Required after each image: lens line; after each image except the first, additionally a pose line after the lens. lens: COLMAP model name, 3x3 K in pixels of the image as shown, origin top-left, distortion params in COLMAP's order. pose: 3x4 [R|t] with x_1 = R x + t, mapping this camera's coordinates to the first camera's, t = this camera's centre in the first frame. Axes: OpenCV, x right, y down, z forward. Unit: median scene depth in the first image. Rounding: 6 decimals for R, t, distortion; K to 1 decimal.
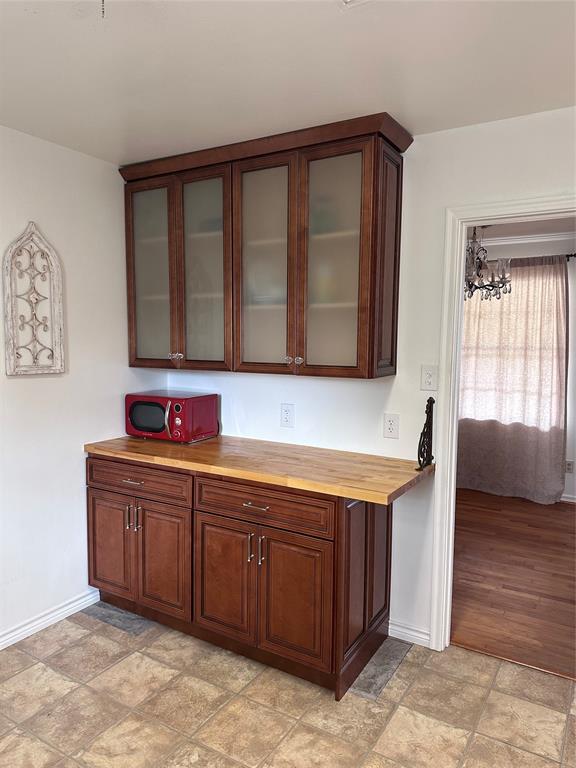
lens RADIAL K [[544.1, 0, 288.3], [0, 544.1, 383.4], [0, 0, 1]] dist [0.006772, -0.005968]
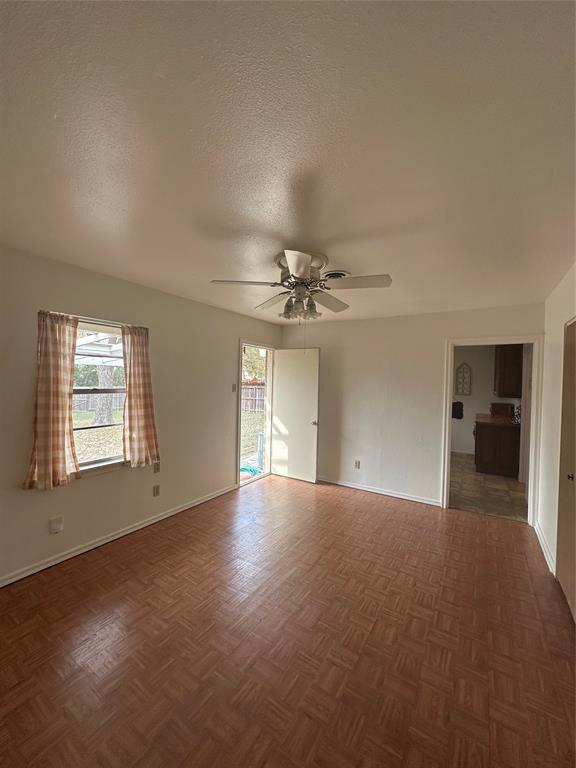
lens RADIAL K [[318.7, 0, 287.9], [0, 318.7, 385.3], [0, 0, 1]] dist [-0.000743, -0.000288]
pose [[0.007486, 0.018945, -0.999793, 2.760379], [-0.111373, 0.993616, 0.017994, 0.027624], [0.993751, 0.111215, 0.009548, -0.610284]]
